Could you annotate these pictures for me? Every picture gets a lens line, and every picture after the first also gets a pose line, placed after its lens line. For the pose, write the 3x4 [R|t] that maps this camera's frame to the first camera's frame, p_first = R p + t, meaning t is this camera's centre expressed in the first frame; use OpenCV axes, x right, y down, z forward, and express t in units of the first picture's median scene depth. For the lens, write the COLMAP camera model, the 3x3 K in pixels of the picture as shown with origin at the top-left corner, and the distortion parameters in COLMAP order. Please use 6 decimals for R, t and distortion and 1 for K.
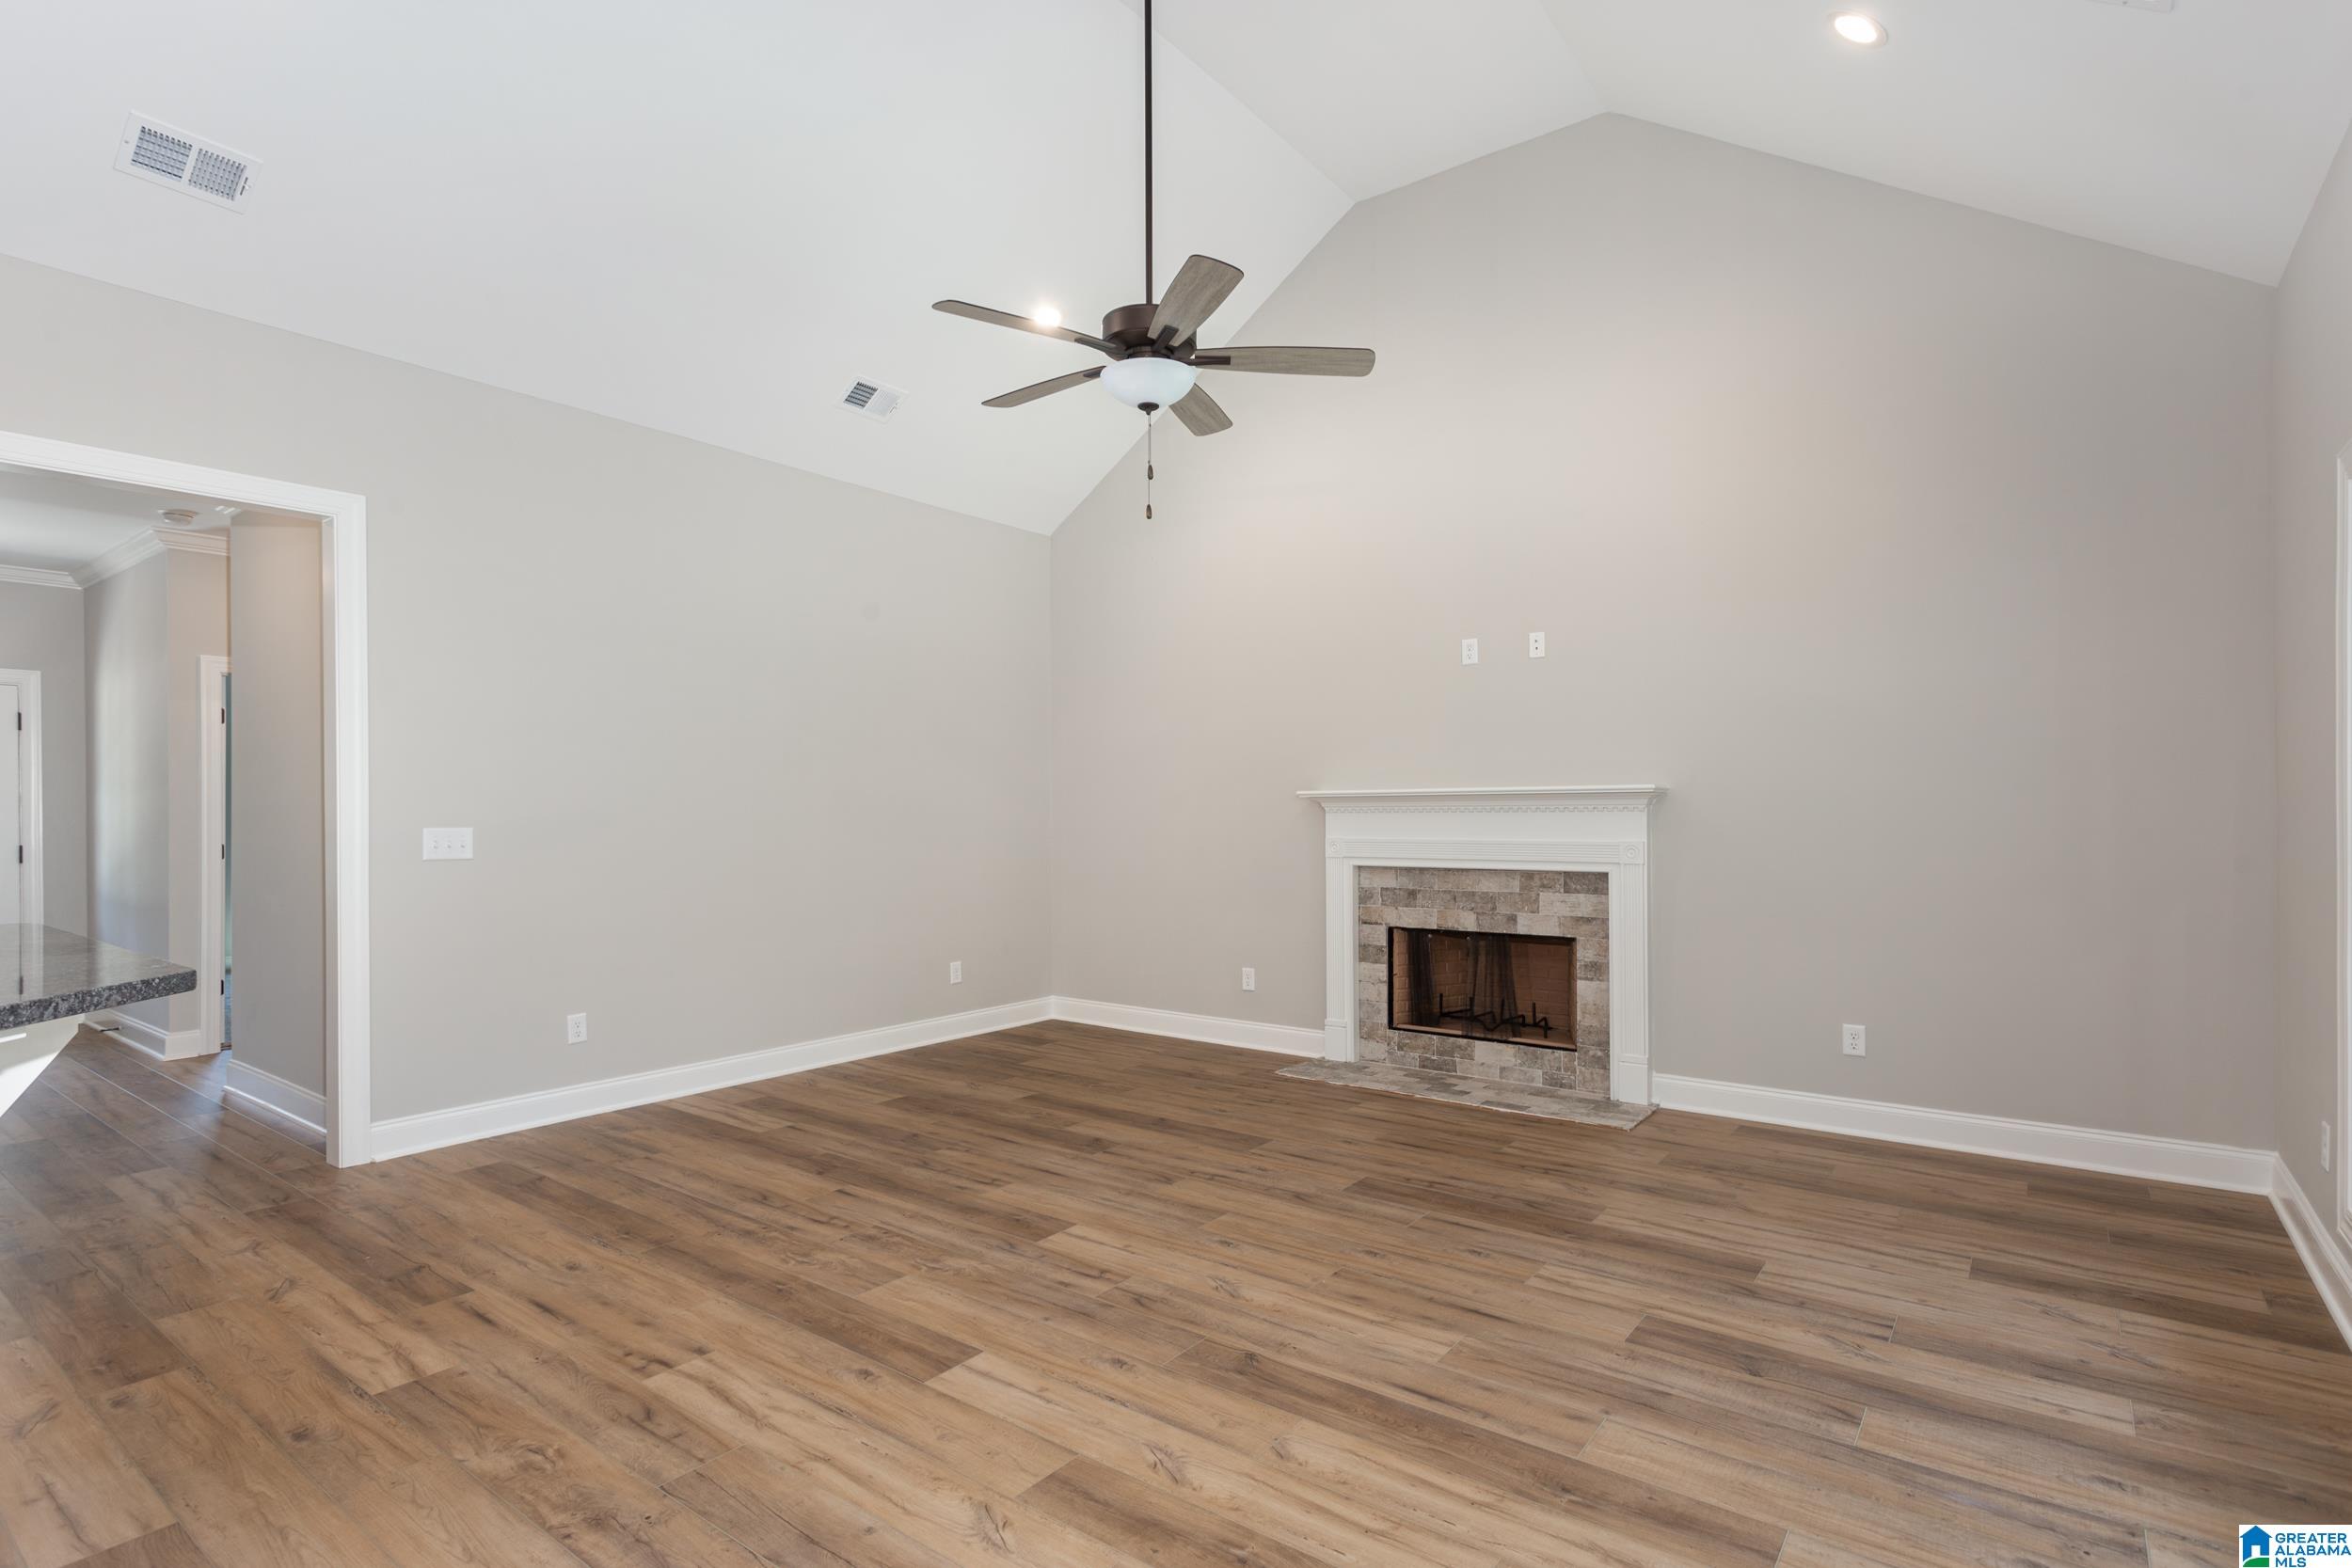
lens RADIAL K [[1111.9, 0, 1187.8], [0, 1111.9, 797.3], [0, 0, 1]] dist [0.001669, 0.000353]
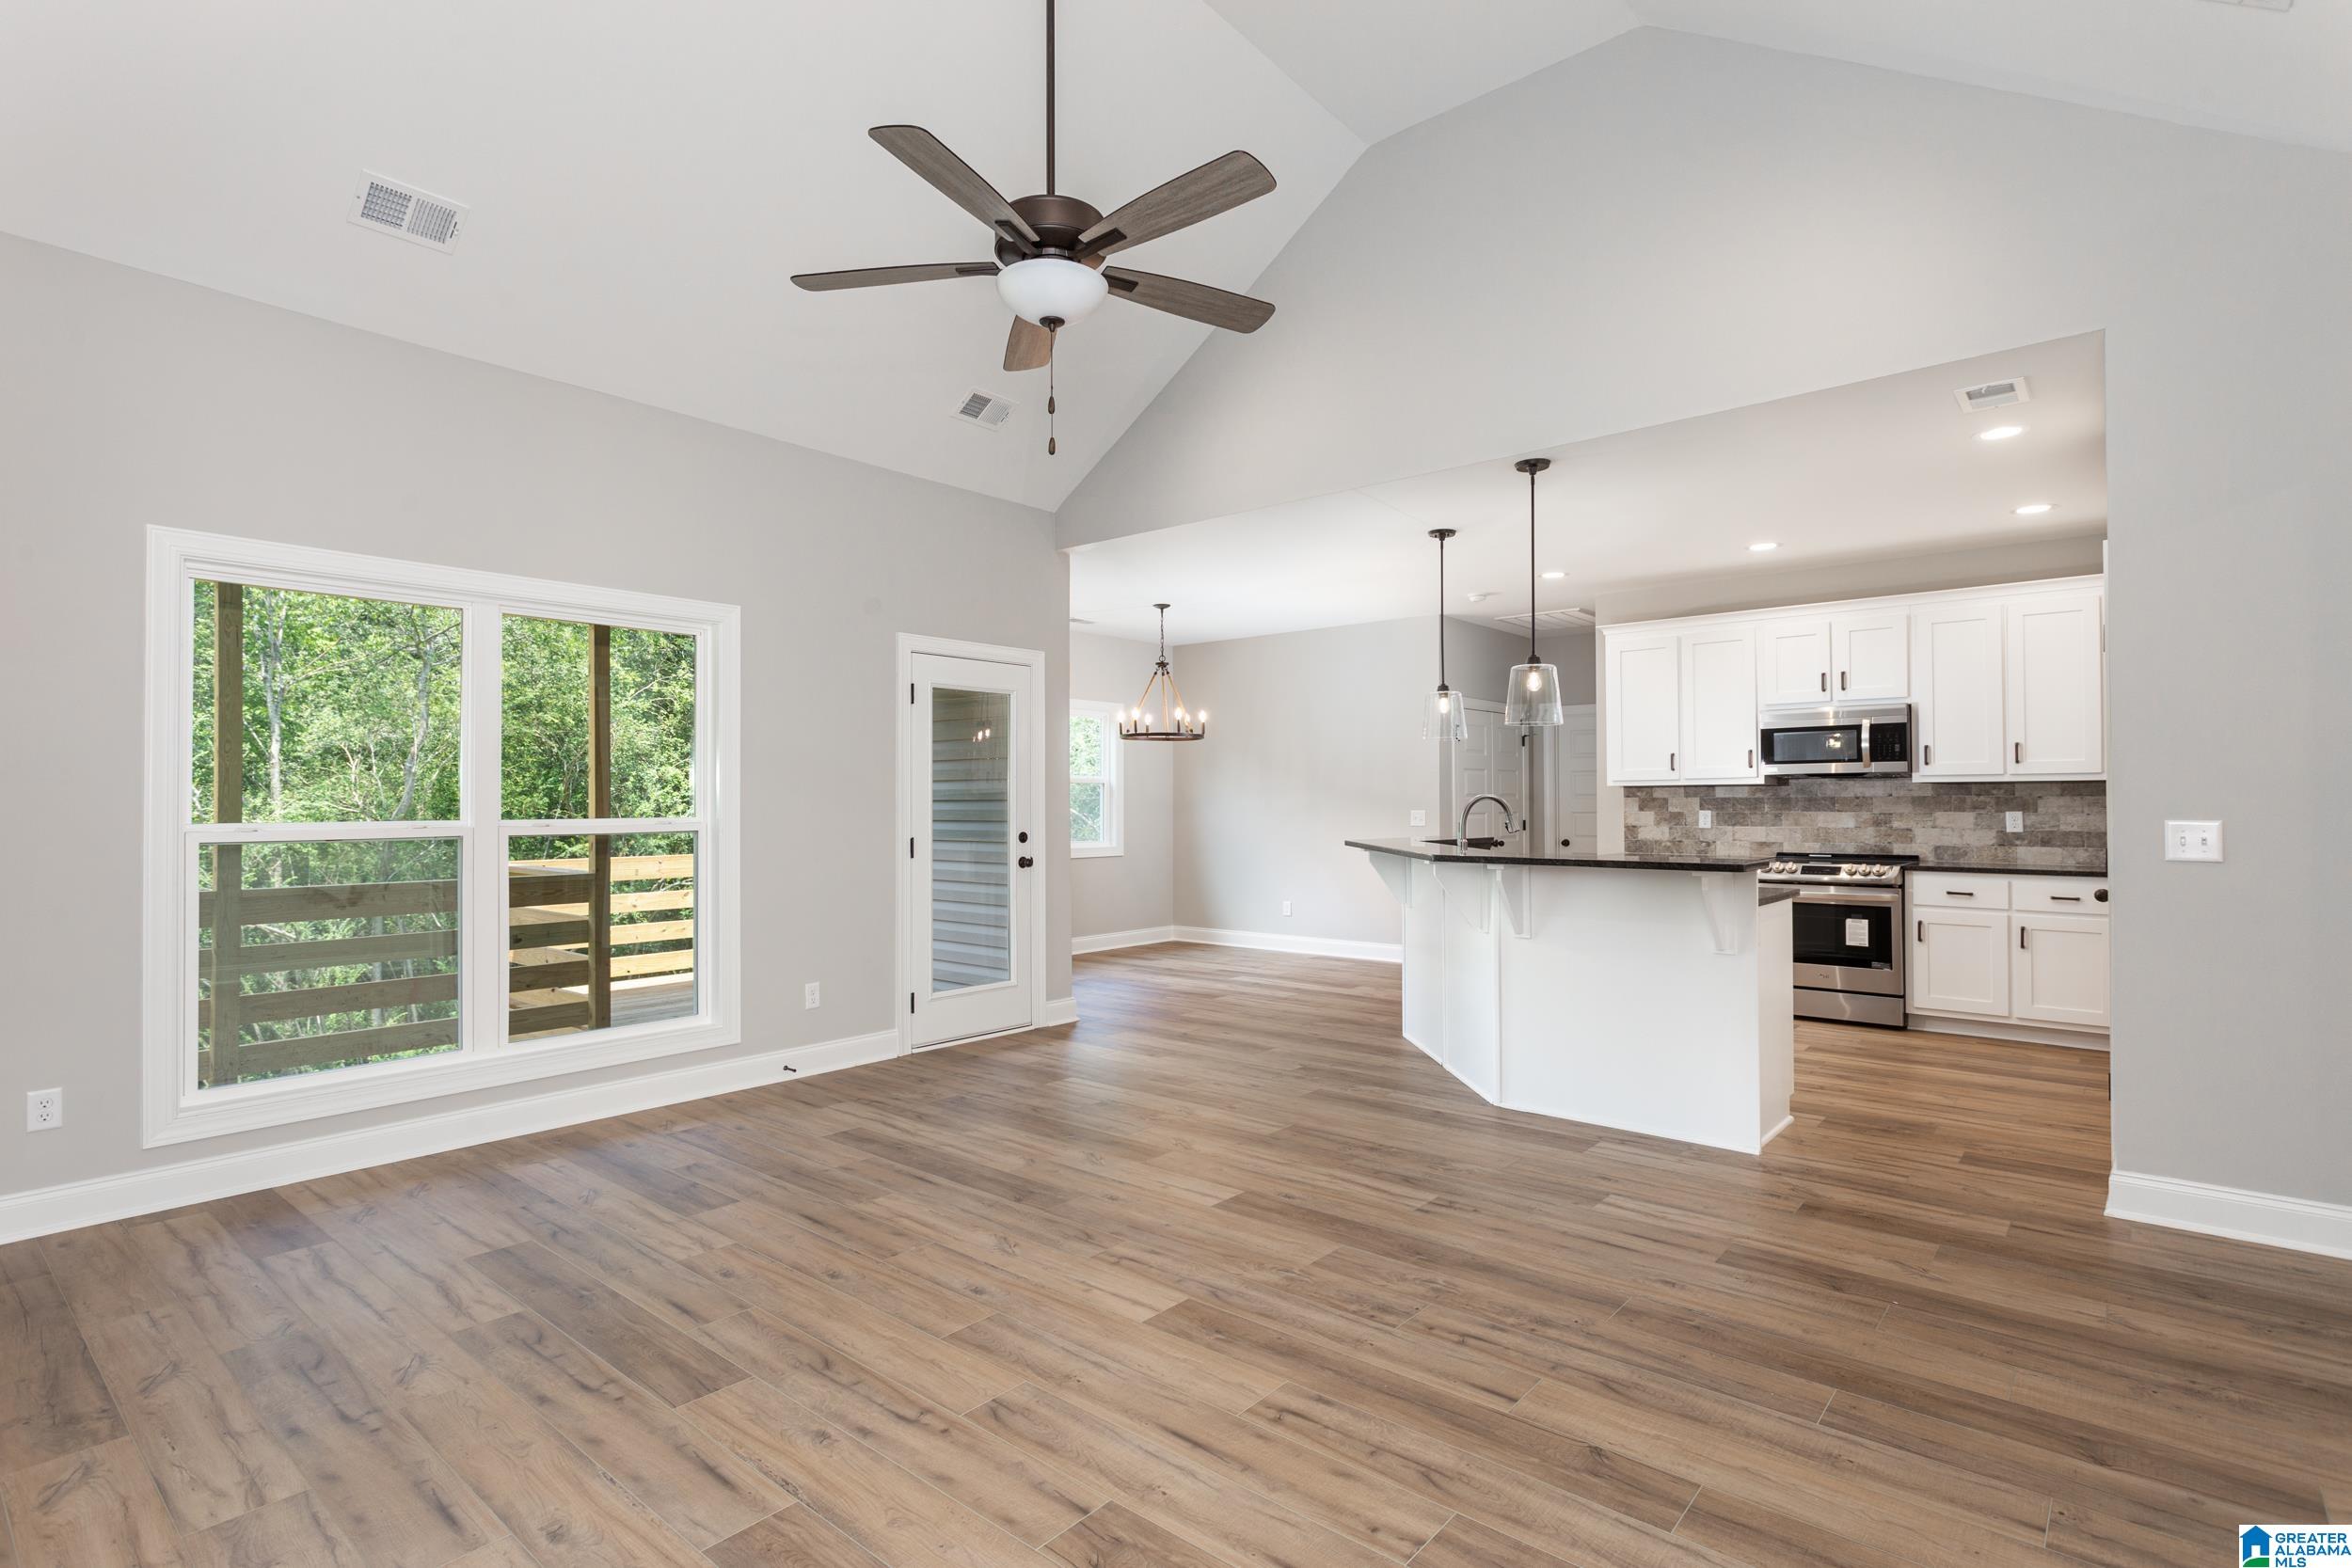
lens RADIAL K [[1111.9, 0, 1187.8], [0, 1111.9, 797.3], [0, 0, 1]] dist [0.001669, 0.000353]
pose [[-0.998301, 0.007968, 0.057712, -0.164705], [0.006964, 0.999821, -0.017569, 0.016597], [-0.057842, -0.017137, -0.998179, 1.638618]]
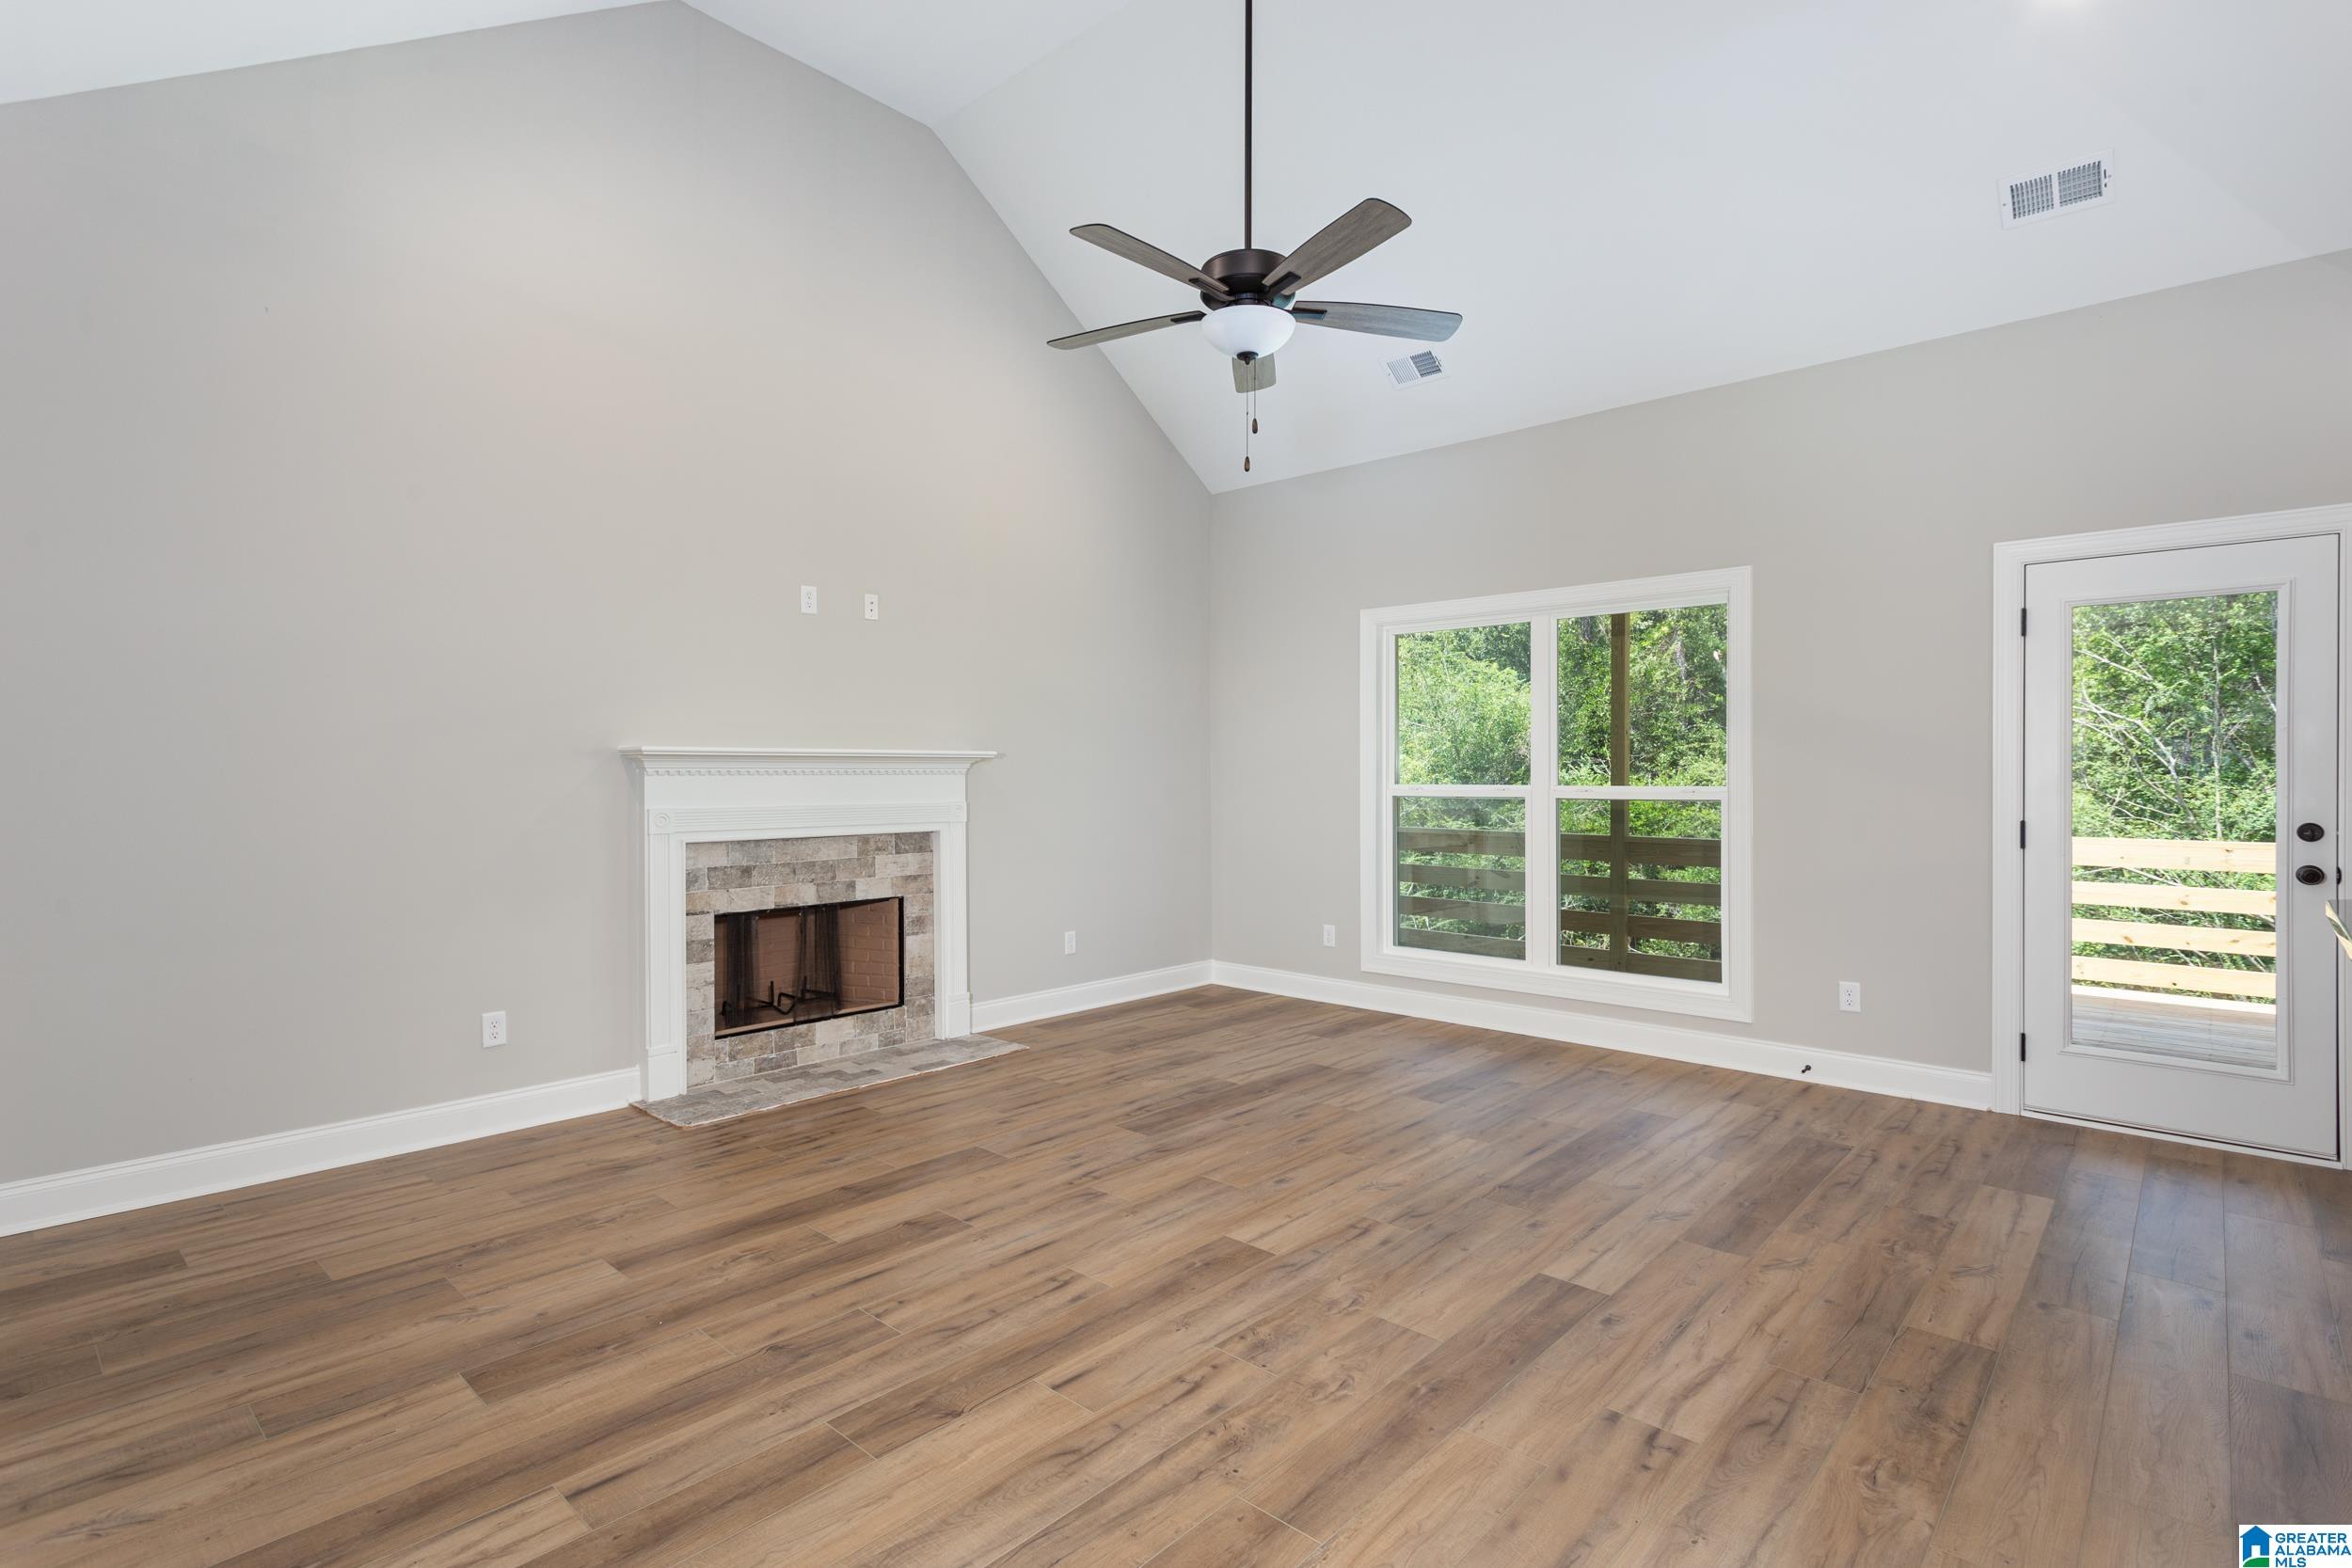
lens RADIAL K [[1168.4, 0, 1137.7], [0, 1168.4, 779.5], [0, 0, 1]] dist [0.002695, 0.001220]
pose [[0.116464, -0.000787, 0.993195, -0.939216], [-0.013823, 0.999902, 0.002414, 0.015715], [-0.993099, -0.014010, 0.116442, 0.875276]]
